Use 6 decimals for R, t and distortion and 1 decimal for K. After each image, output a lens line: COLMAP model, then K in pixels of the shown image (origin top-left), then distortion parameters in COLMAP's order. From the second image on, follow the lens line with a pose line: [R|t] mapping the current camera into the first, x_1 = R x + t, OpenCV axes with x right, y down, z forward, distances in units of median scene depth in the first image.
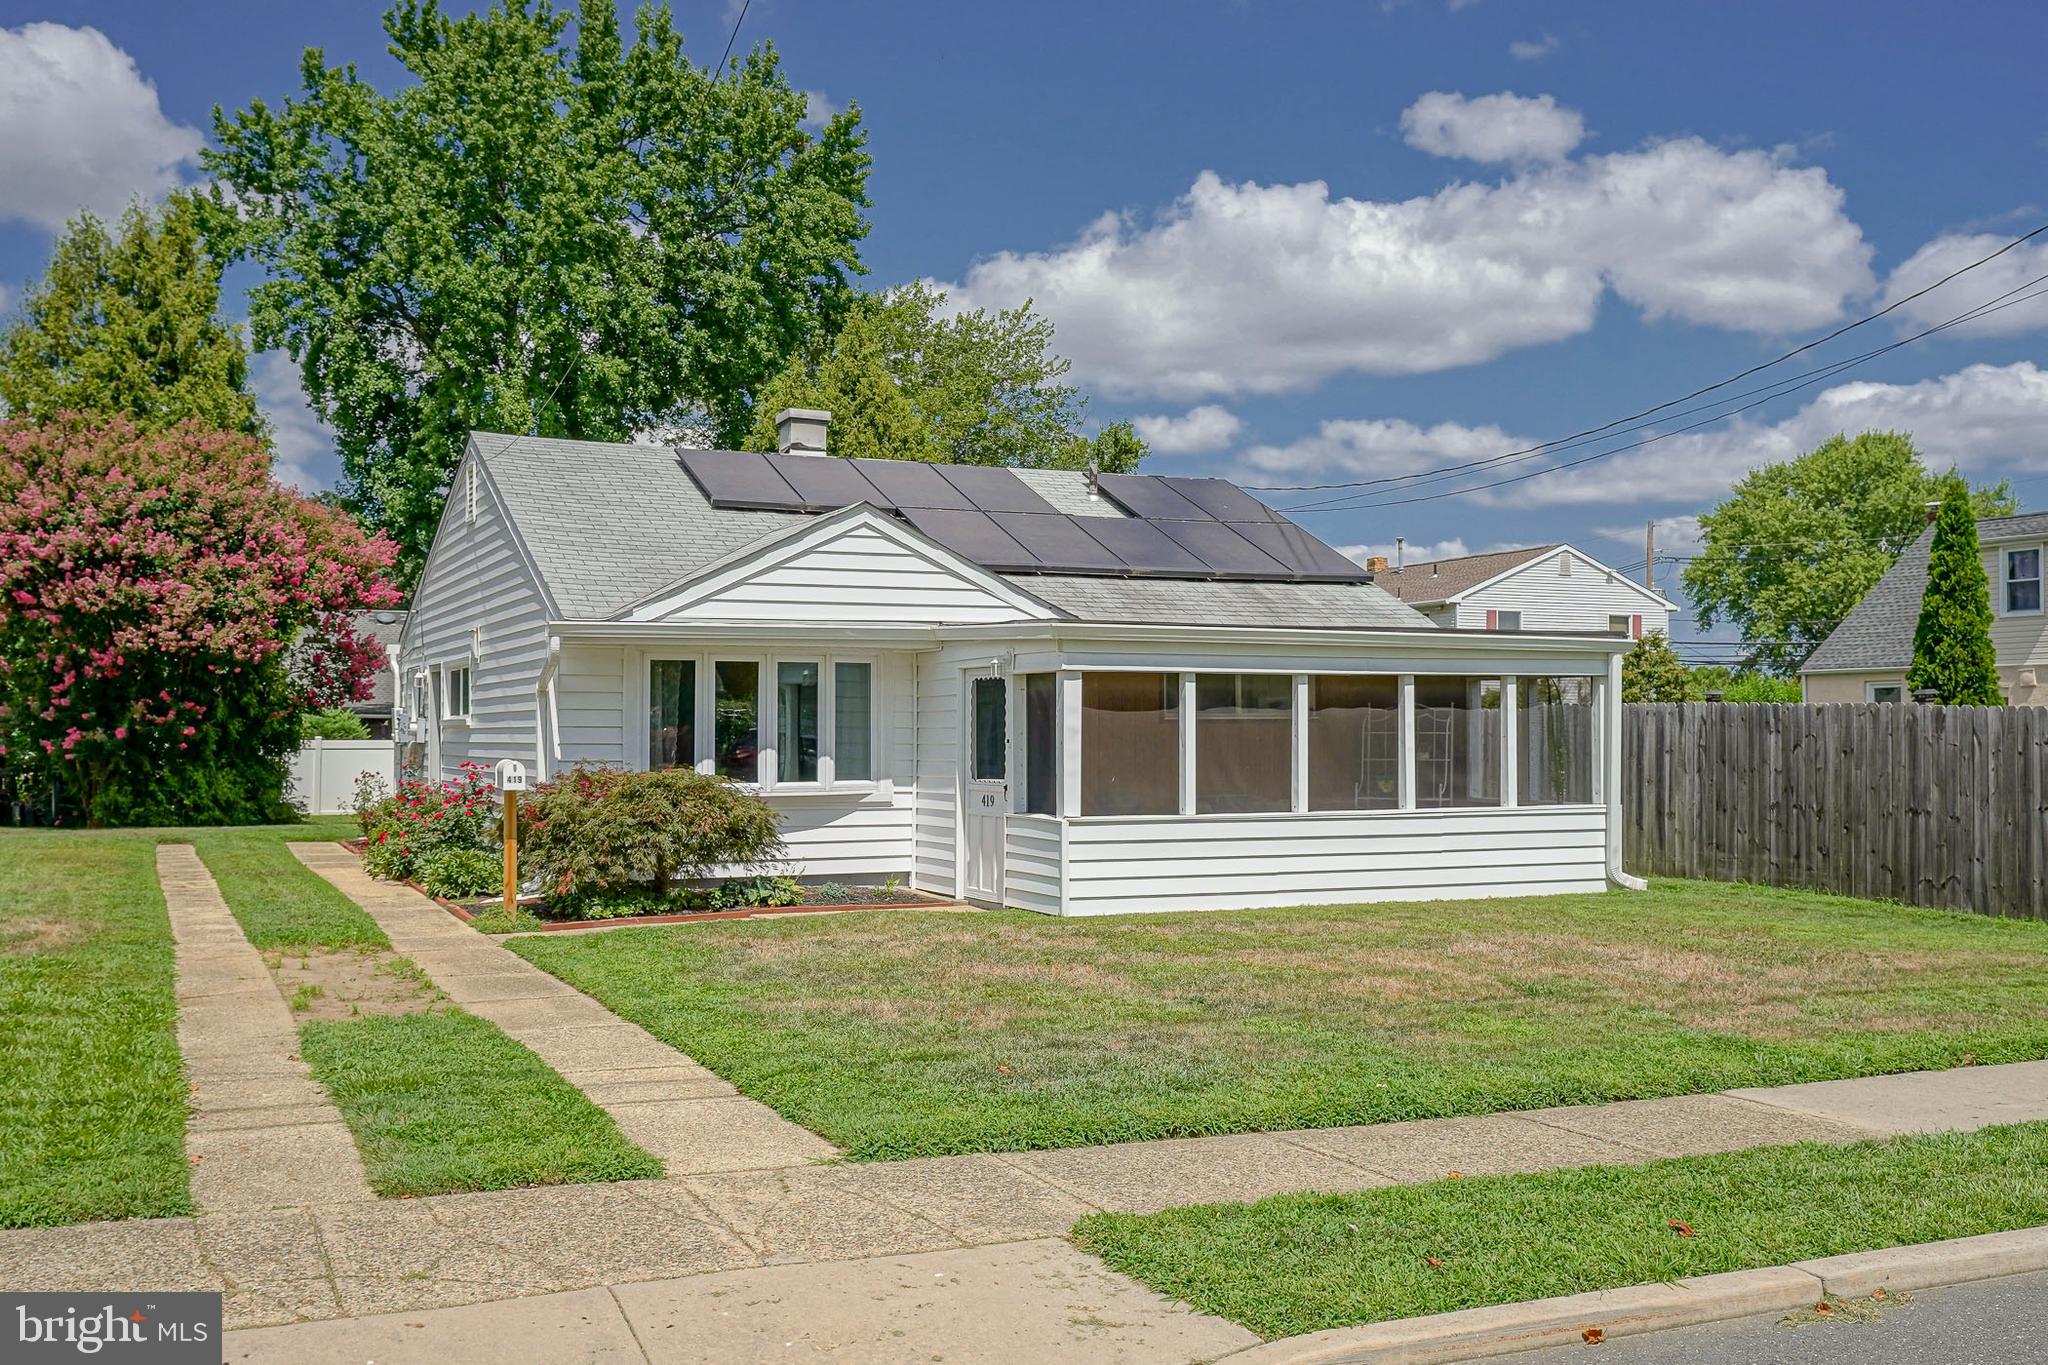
lens RADIAL K [[1968.9, 0, 1024.0], [0, 1968.9, 682.5], [0, 0, 1]] dist [-0.005261, -0.008234]
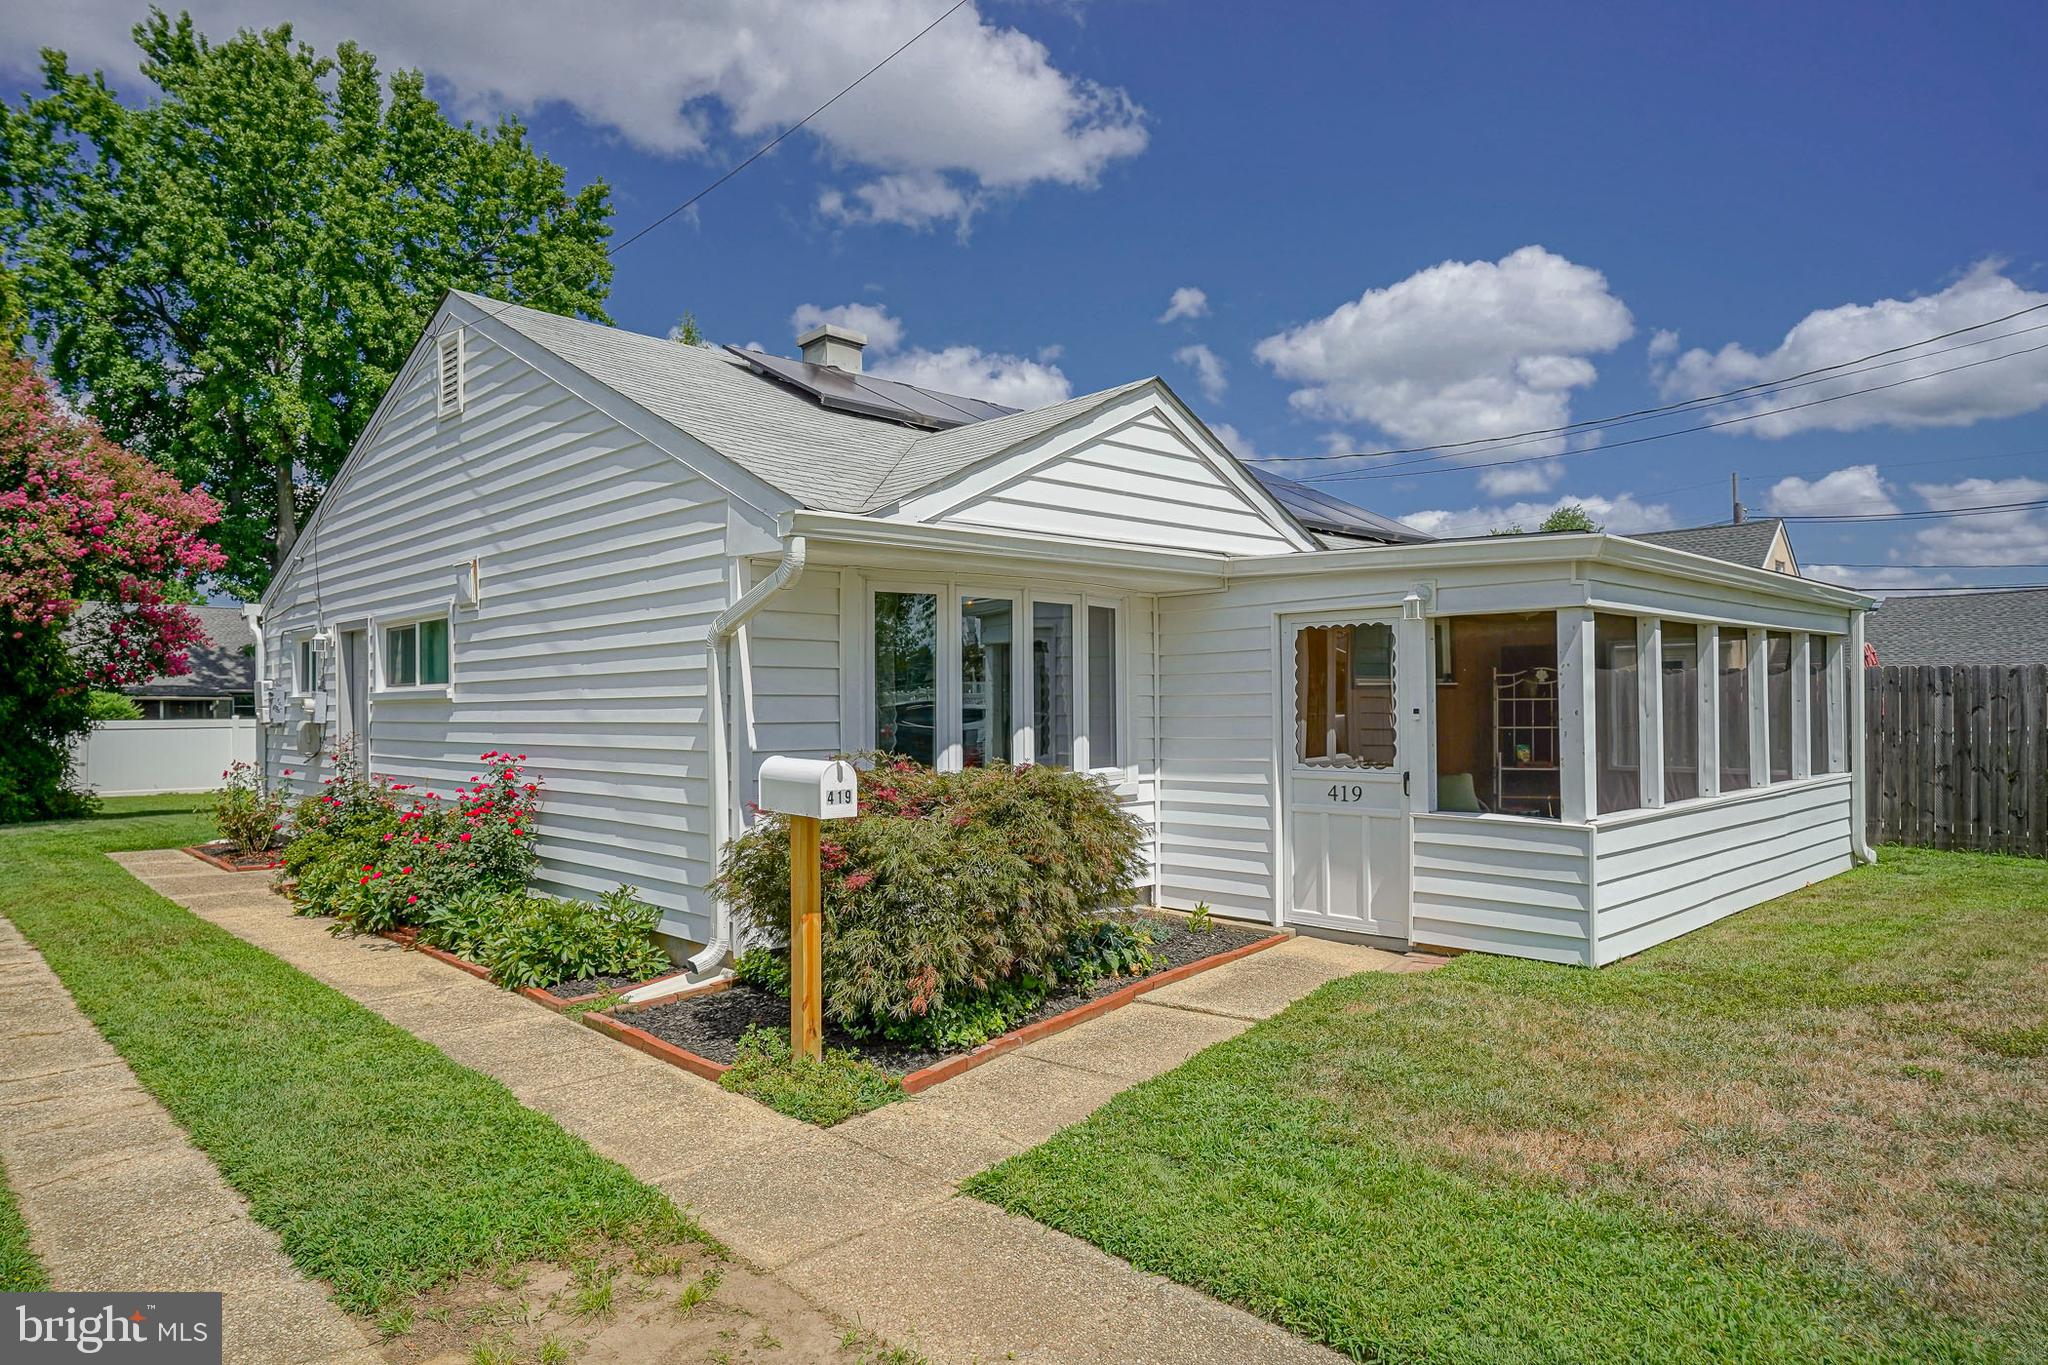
lens RADIAL K [[1225.7, 0, 1015.8], [0, 1225.7, 694.8], [0, 0, 1]] dist [-0.001641, -0.000354]
pose [[0.942797, -0.006091, 0.333313, -0.185859], [0.000876, 0.999875, 0.015794, 0.010576], [-0.333367, -0.014599, 0.942684, 0.400257]]
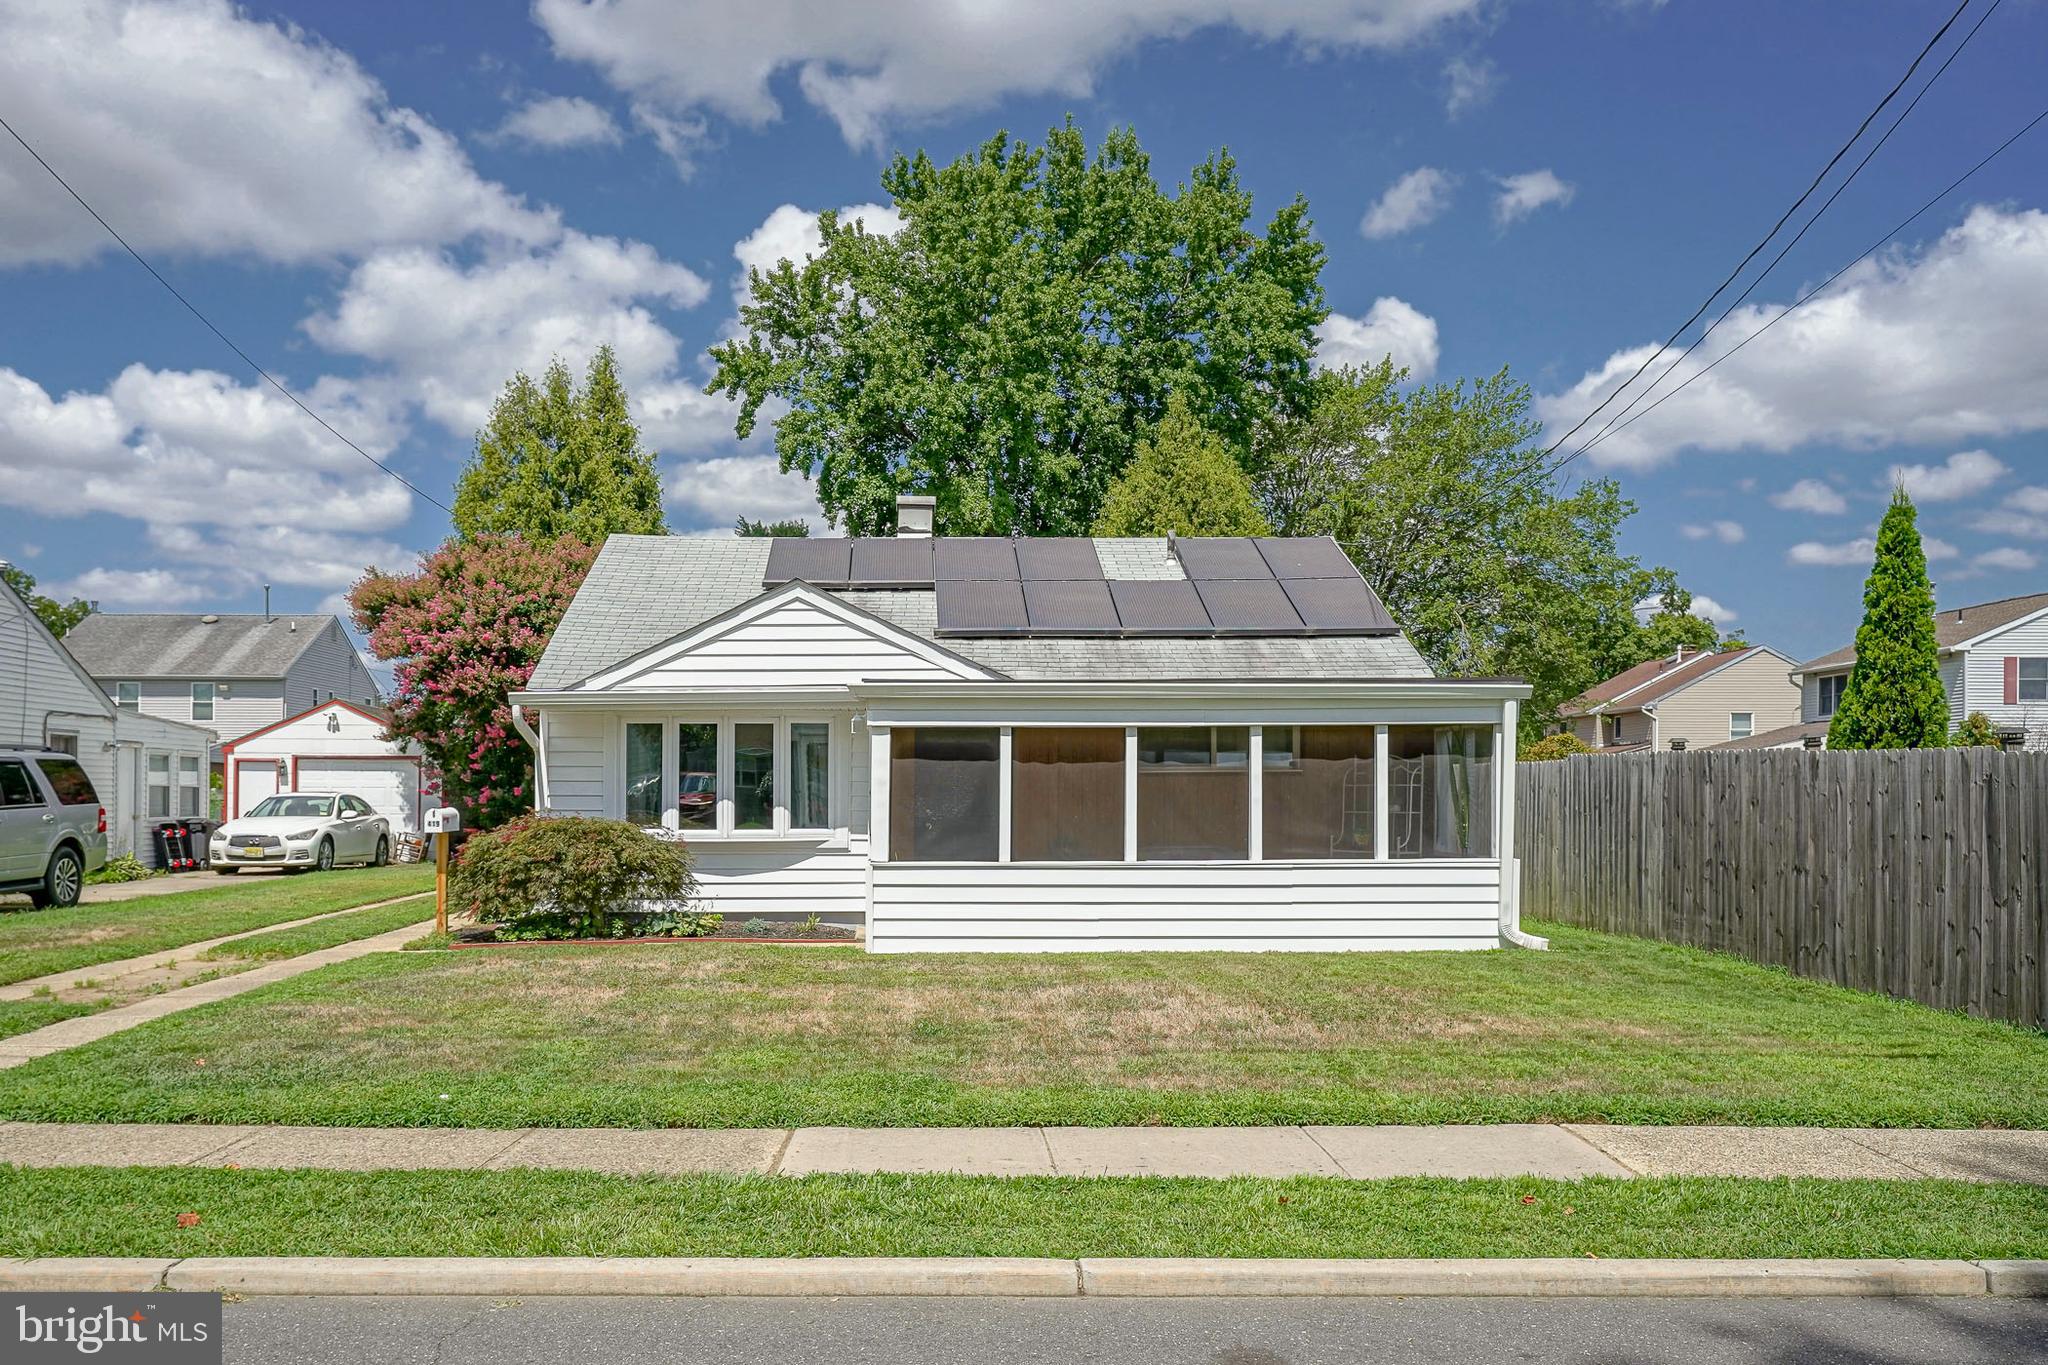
lens RADIAL K [[1831.9, 0, 1014.8], [0, 1831.9, 749.6], [0, 0, 1]] dist [0.008802, 0.012511]
pose [[0.918139, -0.011399, -0.396095, 0.298577], [0.011468, 0.999932, -0.002192, 0.005879], [0.396093, -0.002530, 0.918207, 0.062562]]
